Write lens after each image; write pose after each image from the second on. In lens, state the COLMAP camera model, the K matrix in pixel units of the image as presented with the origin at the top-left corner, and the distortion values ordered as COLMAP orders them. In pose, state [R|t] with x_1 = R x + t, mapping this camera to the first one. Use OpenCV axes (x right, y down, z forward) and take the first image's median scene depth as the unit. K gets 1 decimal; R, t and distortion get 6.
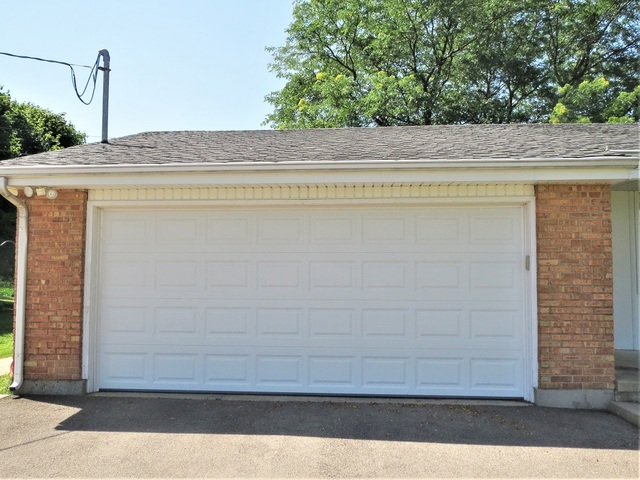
lens RADIAL K [[536.6, 0, 320.5], [0, 536.6, 239.9], [0, 0, 1]] dist [-0.010329, -0.003322]
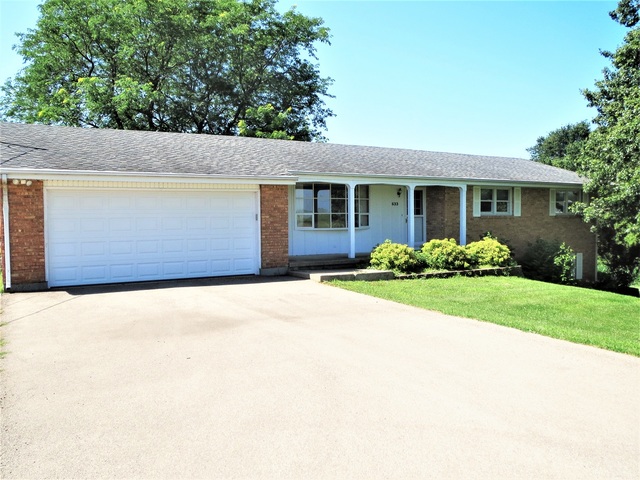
lens RADIAL K [[536.6, 0, 320.0], [0, 536.6, 240.0], [0, 0, 1]] dist [-0.010329, -0.003322]
pose [[0.826333, -0.034552, 0.562121, -0.710123], [-0.012461, 0.996750, 0.079586, -0.048749], [-0.563044, -0.072769, 0.823217, -1.105534]]
